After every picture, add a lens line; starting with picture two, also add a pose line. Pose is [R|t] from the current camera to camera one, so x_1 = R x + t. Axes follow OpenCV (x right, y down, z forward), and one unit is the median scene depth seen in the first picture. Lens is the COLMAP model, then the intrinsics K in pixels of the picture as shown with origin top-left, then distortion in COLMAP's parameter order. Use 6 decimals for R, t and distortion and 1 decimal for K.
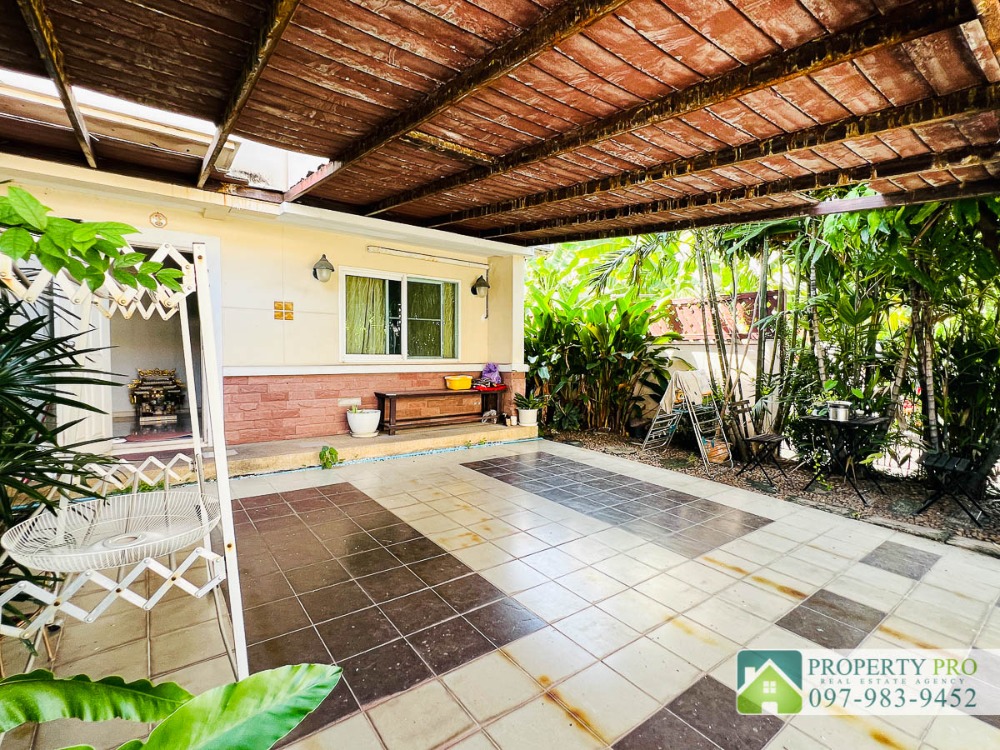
lens RADIAL K [[471.9, 0, 500.2], [0, 471.9, 373.7], [0, 0, 1]] dist [-0.002825, -0.001399]
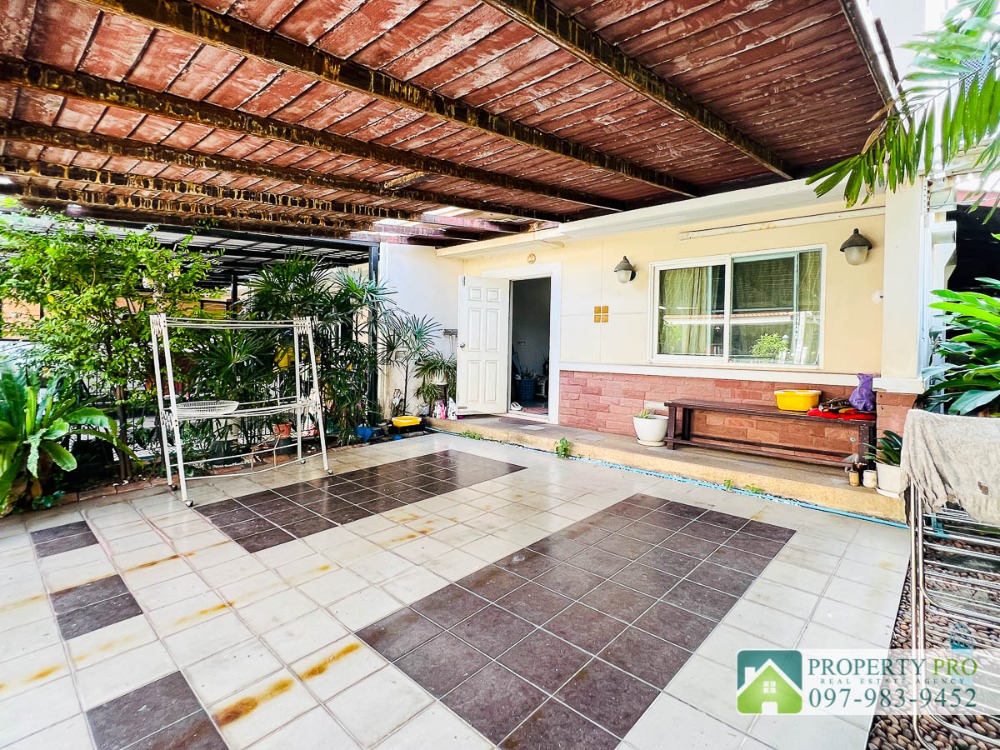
lens RADIAL K [[508.5, 0, 516.9], [0, 508.5, 350.5], [0, 0, 1]] dist [-0.010987, 0.004137]
pose [[0.176738, 0.003977, -0.984250, 0.678650], [-0.057370, 0.998333, -0.006268, -0.029300], [0.982585, 0.057575, 0.176672, 0.603412]]
